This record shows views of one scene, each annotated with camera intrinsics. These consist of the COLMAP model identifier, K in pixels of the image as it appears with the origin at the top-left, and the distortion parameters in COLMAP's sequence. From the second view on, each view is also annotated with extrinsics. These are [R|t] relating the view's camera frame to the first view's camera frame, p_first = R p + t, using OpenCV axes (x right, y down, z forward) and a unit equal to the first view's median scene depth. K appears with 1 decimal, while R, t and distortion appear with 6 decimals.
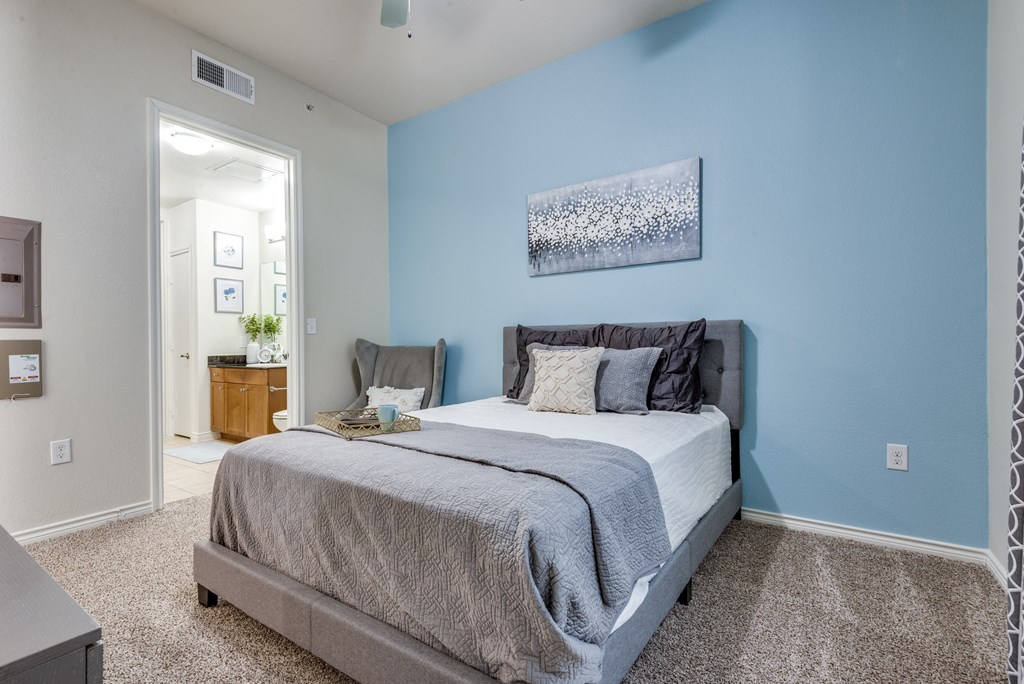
lens RADIAL K [[475.0, 0, 518.1], [0, 475.0, 344.3], [0, 0, 1]] dist [0.009869, -0.006869]
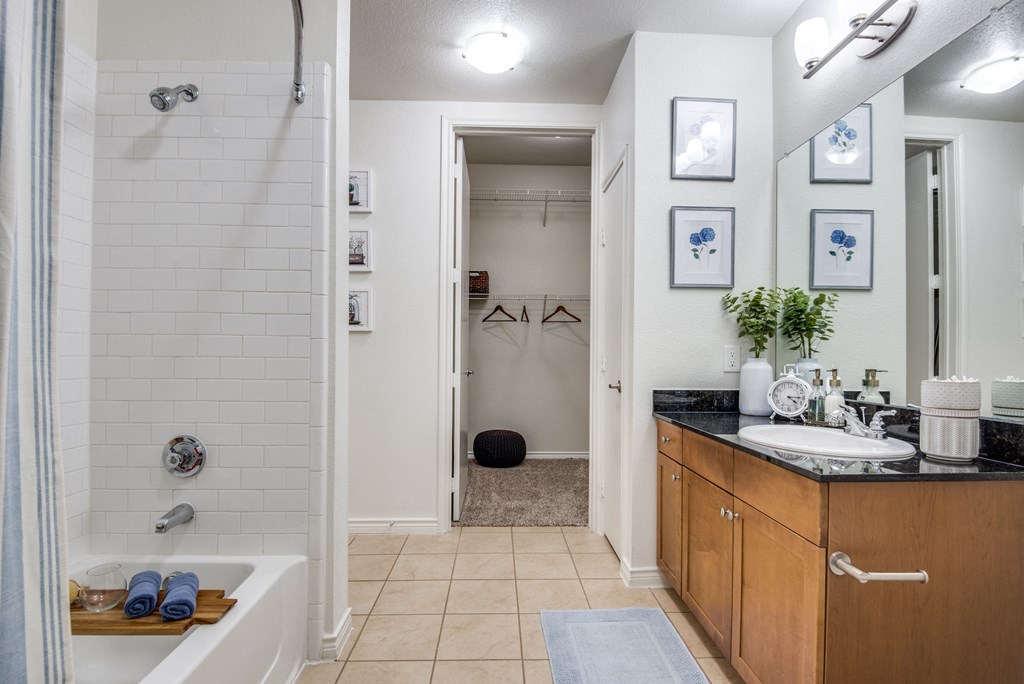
lens RADIAL K [[475.0, 0, 521.4], [0, 475.0, 351.1], [0, 0, 1]] dist [0.009869, -0.006869]
pose [[0.581990, 0.008022, -0.813157, -0.354874], [-0.014340, 0.999897, -0.000399, -0.008246], [0.813070, 0.011892, 0.582045, 0.622774]]
